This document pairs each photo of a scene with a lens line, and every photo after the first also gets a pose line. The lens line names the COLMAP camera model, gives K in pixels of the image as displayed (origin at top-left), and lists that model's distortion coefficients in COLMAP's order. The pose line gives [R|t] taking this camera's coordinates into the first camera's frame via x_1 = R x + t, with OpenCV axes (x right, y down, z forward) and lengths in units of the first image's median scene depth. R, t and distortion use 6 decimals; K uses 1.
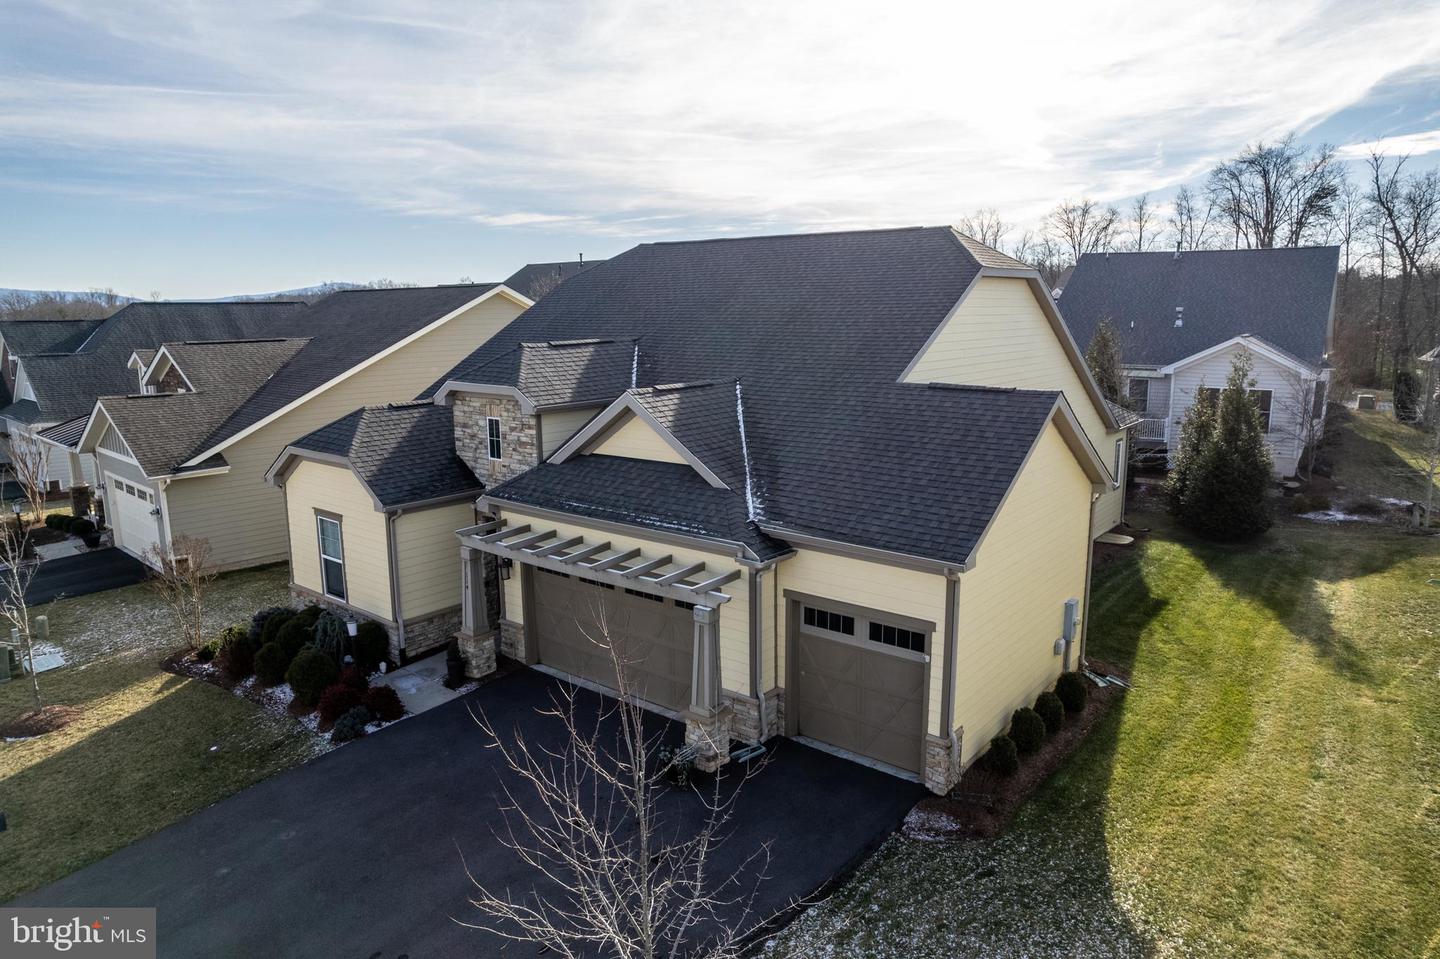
lens RADIAL K [[927.2, 0, 720.0], [0, 927.2, 479.5], [0, 0, 1]] dist [-0.091234, 0.073685]
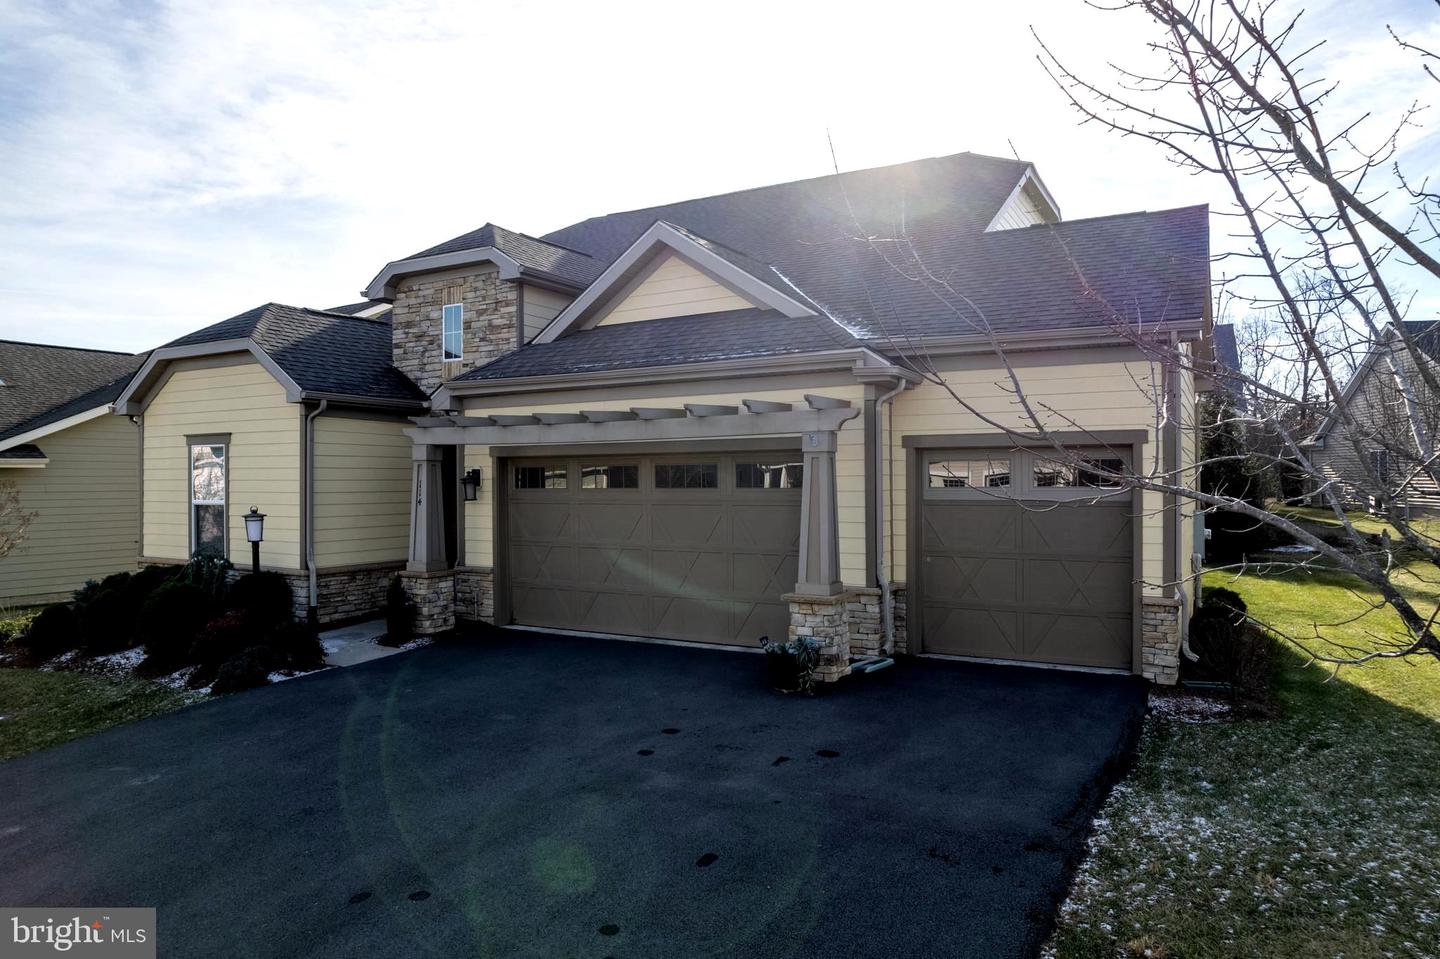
lens RADIAL K [[936.1, 0, 720.0], [0, 936.1, 479.5], [0, 0, 1]] dist [-0.092065, 0.082642]
pose [[0.987269, 0.000834, 0.159054, -0.159403], [0.028890, 0.982412, -0.184478, 0.237996], [-0.156411, 0.186725, 0.969881, 0.265629]]
